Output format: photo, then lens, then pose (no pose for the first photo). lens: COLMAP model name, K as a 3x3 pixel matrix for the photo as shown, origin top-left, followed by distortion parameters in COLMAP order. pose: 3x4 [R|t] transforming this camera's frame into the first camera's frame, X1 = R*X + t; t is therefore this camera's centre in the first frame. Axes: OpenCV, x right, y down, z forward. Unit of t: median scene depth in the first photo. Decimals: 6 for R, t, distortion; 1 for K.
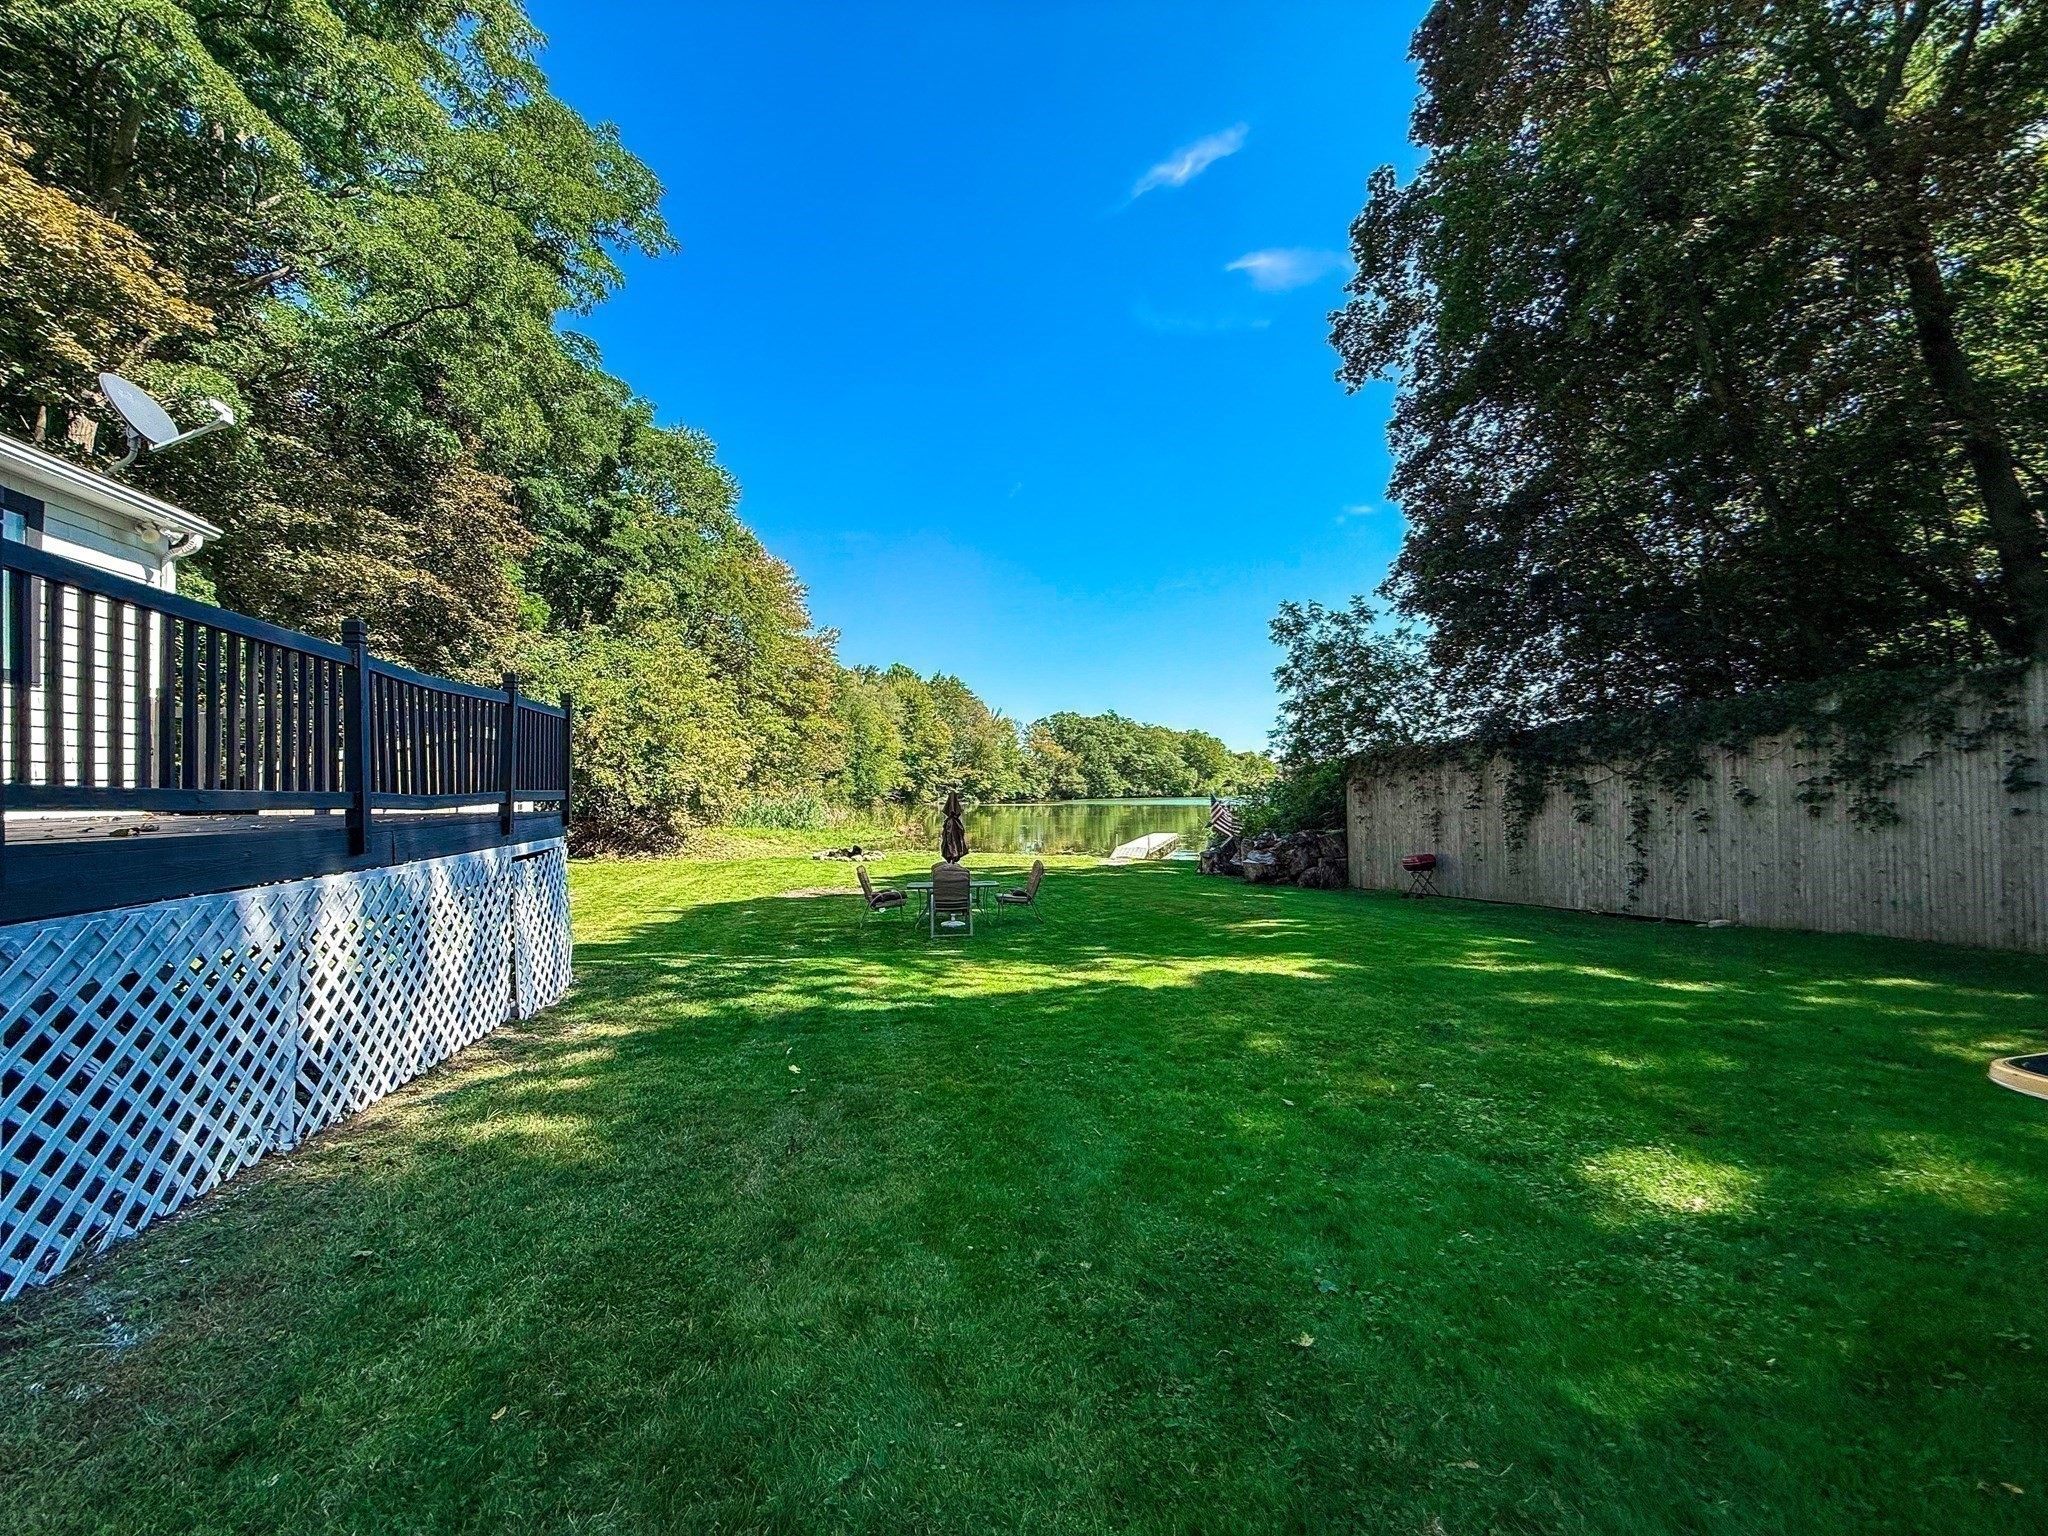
lens RADIAL K [[840.8, 0, 1007.6], [0, 840.8, 772.6], [0, 0, 1]] dist [-0.001115, 0.000247]
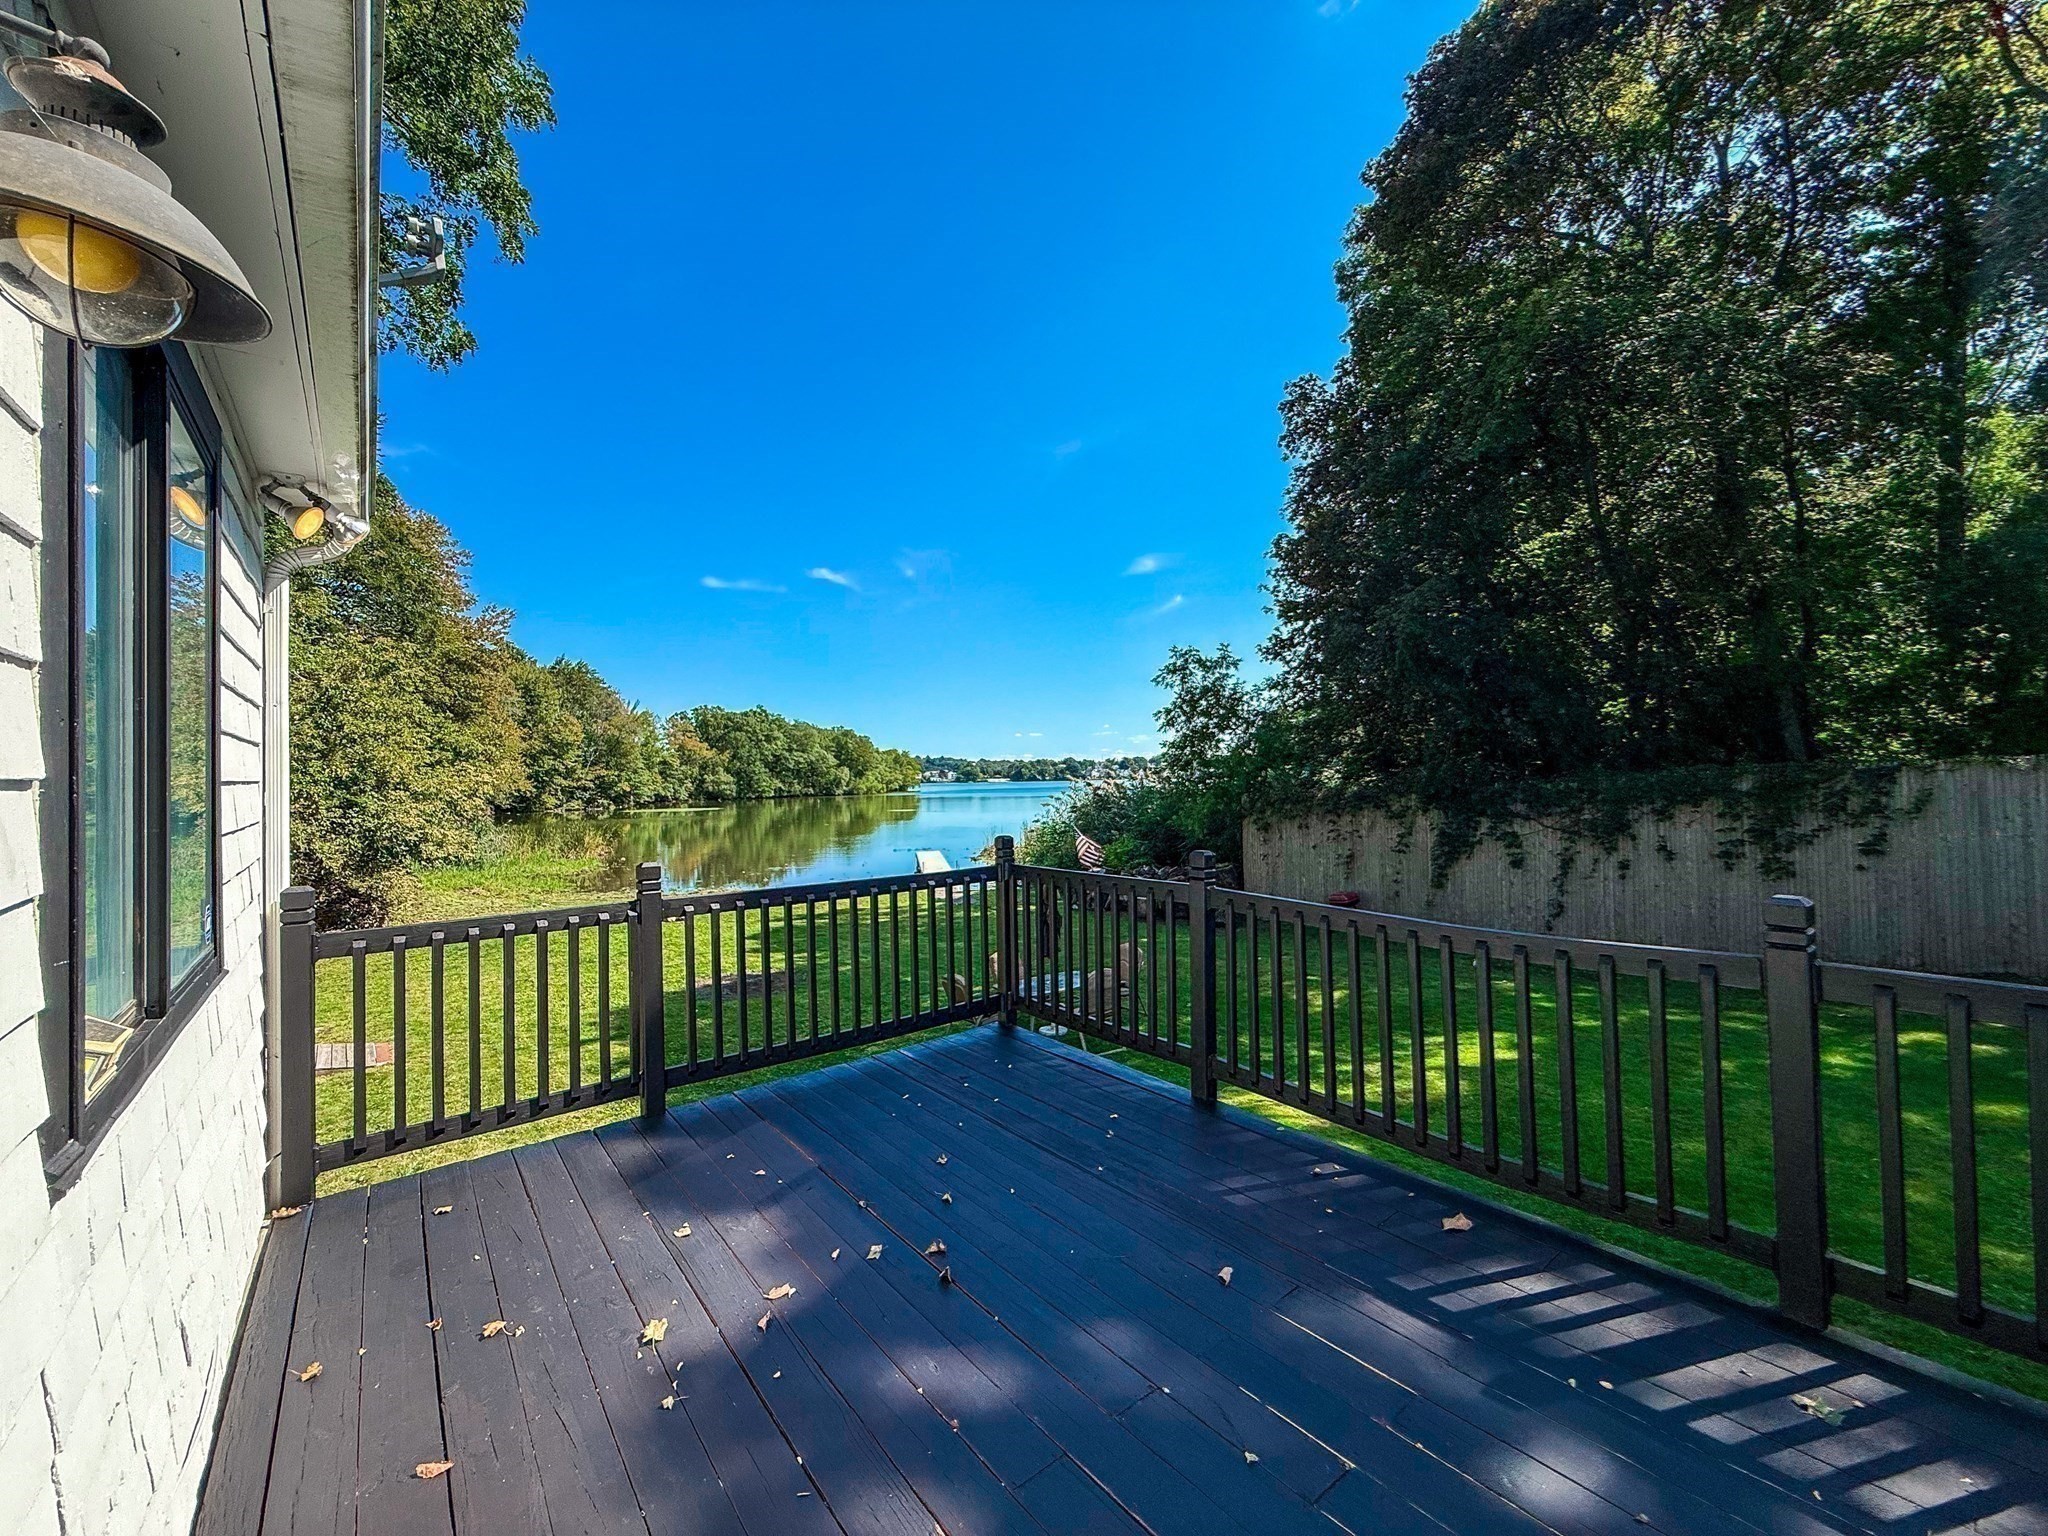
lens RADIAL K [[840.8, 0, 1024.8], [0, 840.8, 762.5], [0, 0, 1]] dist [-0.001115, 0.000247]
pose [[0.896334, 0.001216, 0.443378, -0.326723], [0.000863, 0.999990, -0.004486, -0.059859], [-0.443379, 0.004404, 0.896323, 0.175238]]
